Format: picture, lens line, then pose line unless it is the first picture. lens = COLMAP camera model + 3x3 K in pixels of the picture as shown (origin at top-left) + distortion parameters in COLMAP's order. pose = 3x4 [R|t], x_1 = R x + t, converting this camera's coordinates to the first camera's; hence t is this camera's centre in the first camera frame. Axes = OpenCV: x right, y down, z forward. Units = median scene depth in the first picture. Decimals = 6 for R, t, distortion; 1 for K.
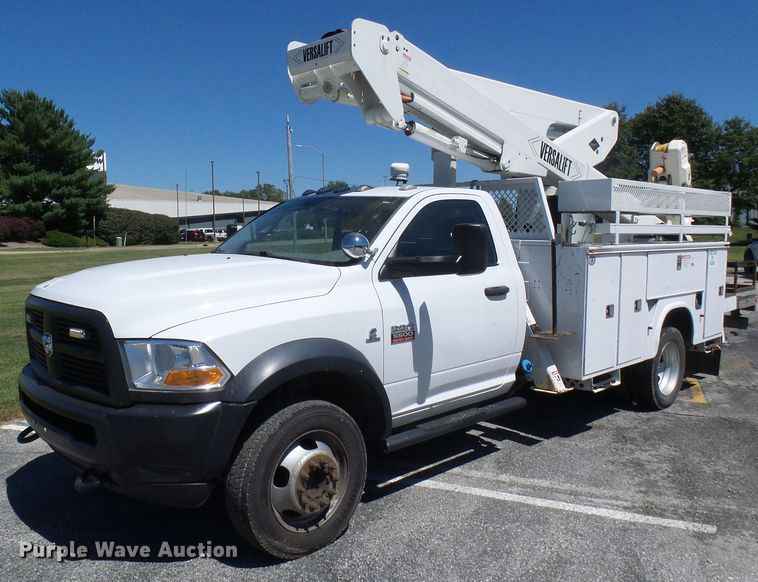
lens RADIAL K [[624.5, 0, 385.9], [0, 624.5, 283.4], [0, 0, 1]] dist [0.002022, 0.009809]
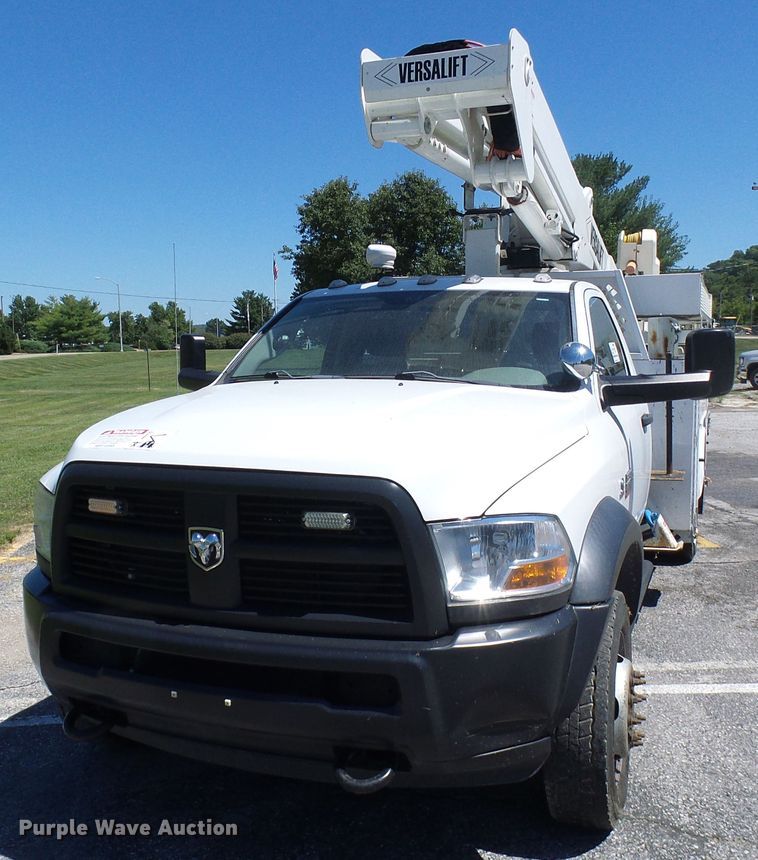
lens RADIAL K [[898.7, 0, 372.4], [0, 898.7, 422.3], [0, 0, 1]] dist [0.015238, 0.000000]
pose [[0.895257, -0.051025, 0.442618, -0.698304], [0.053758, 0.998534, 0.006377, -0.011136], [-0.442295, 0.018085, 0.896687, 0.212491]]
